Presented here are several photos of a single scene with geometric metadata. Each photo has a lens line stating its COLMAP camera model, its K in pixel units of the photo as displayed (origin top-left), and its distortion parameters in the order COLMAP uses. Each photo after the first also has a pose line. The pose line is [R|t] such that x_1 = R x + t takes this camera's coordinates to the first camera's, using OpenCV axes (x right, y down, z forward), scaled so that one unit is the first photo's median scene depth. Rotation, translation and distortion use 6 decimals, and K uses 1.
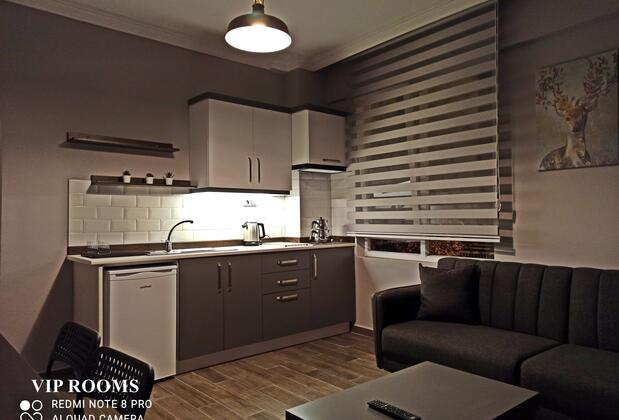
lens RADIAL K [[450.5, 0, 309.8], [0, 450.5, 206.8], [0, 0, 1]] dist [0.028024, -0.001233]
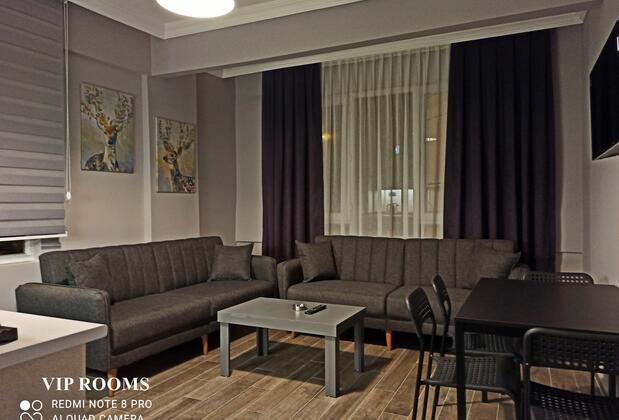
lens RADIAL K [[450.5, 0, 312.1], [0, 450.5, 205.6], [0, 0, 1]] dist [0.028024, -0.001233]
pose [[-0.397882, -0.009342, 0.917389, -1.042689], [-0.026405, 0.999651, -0.001272, 0.000828], [-0.917057, -0.024730, -0.397989, 1.182020]]
